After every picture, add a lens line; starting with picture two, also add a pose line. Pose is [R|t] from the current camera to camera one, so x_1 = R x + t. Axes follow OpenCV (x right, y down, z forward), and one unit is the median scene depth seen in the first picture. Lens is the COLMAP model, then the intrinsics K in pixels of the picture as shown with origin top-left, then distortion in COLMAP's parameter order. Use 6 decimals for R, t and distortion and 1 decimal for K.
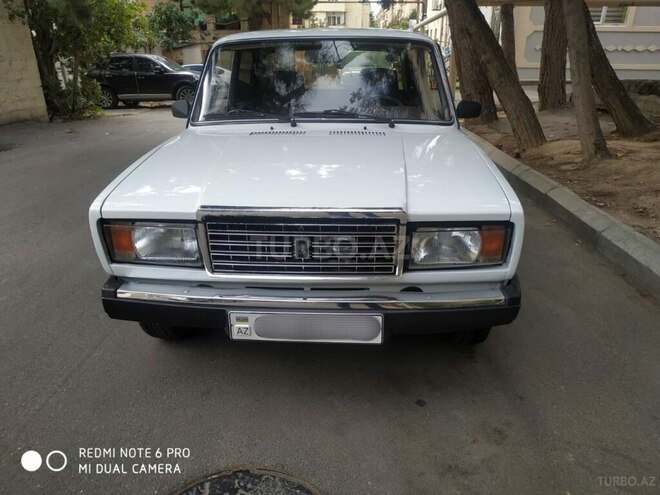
lens RADIAL K [[483.9, 0, 334.3], [0, 483.9, 246.5], [0, 0, 1]] dist [0.004863, -0.006749]
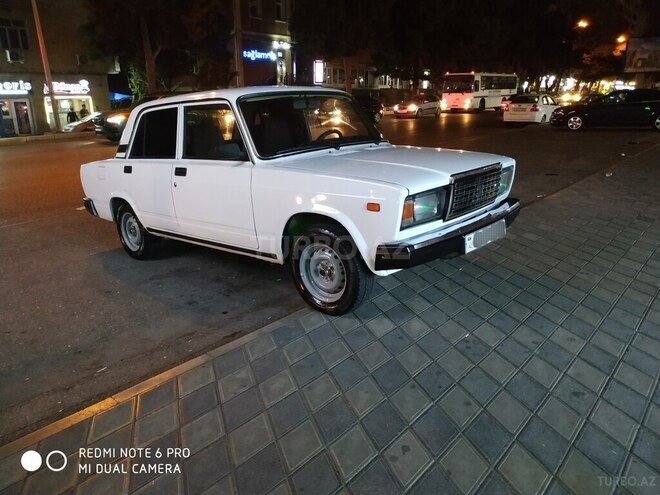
lens RADIAL K [[488.7, 0, 330.0], [0, 488.7, 247.5], [0, 0, 1]] dist [-0.003412, -0.003234]
pose [[0.619650, -0.231297, 0.750024, -1.721295], [0.336566, 0.941579, 0.012308, -0.002960], [-0.709054, 0.244806, 0.661296, 0.203255]]
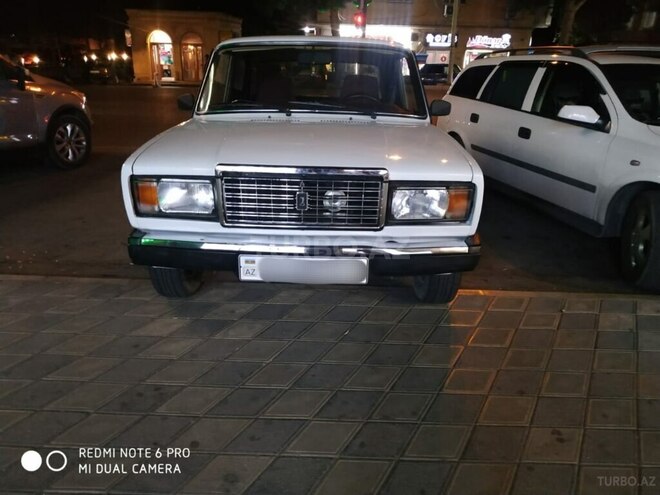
lens RADIAL K [[488.7, 0, 330.0], [0, 488.7, 247.5], [0, 0, 1]] dist [-0.003412, -0.003234]
pose [[0.999132, 0.014875, 0.038902, -0.039898], [-0.012916, 0.998658, -0.050150, 0.168789], [-0.039596, 0.049604, 0.997984, -0.199291]]
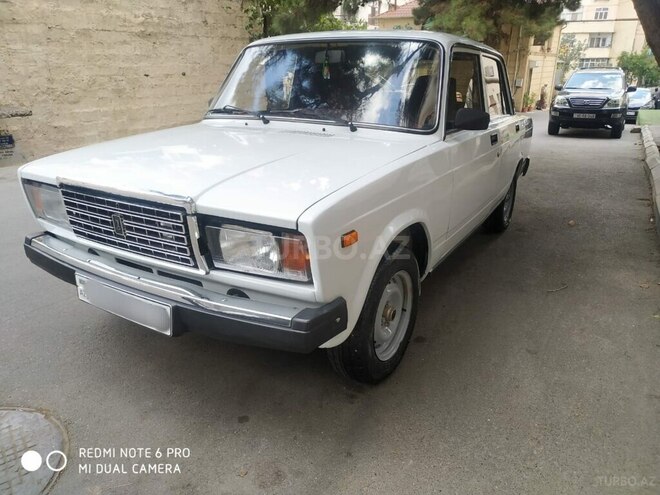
lens RADIAL K [[488.7, 0, 330.0], [0, 488.7, 247.5], [0, 0, 1]] dist [-0.003412, -0.003234]
pose [[0.881952, 0.169784, -0.439697, 0.753772], [-0.188571, 0.982059, 0.000973, -0.032243], [0.431974, 0.082056, 0.898146, 0.238276]]
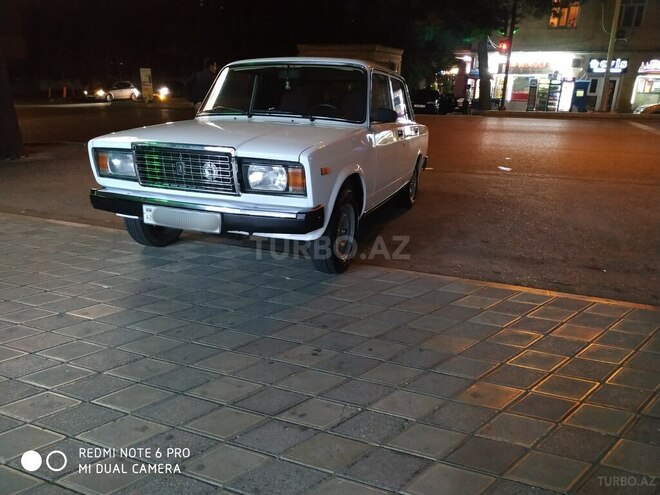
lens RADIAL K [[483.9, 0, 334.3], [0, 483.9, 246.5], [0, 0, 1]] dist [0.004863, -0.006749]
pose [[0.951655, 0.116719, -0.284130, 0.896025], [-0.144331, 0.986435, -0.078198, 0.306850], [0.271148, 0.115426, 0.955592, -0.414326]]
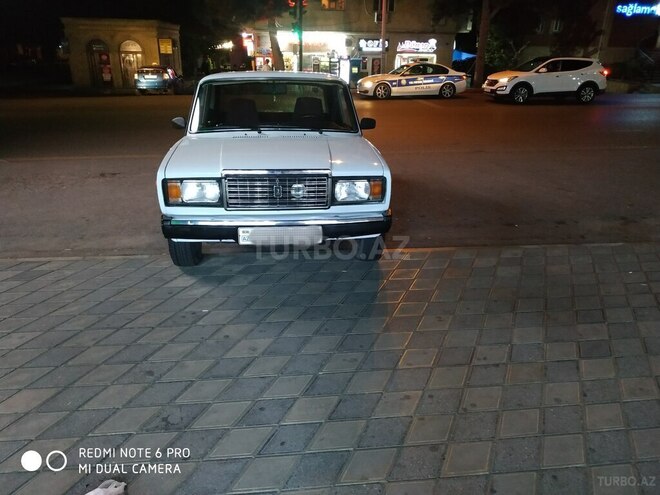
lens RADIAL K [[488.7, 0, 330.0], [0, 488.7, 247.5], [0, 0, 1]] dist [-0.003412, -0.003234]
pose [[0.988187, -0.036406, 0.148864, -0.147785], [0.043967, 0.997888, -0.047820, 0.303341], [-0.146809, 0.053800, 0.987701, -0.849283]]
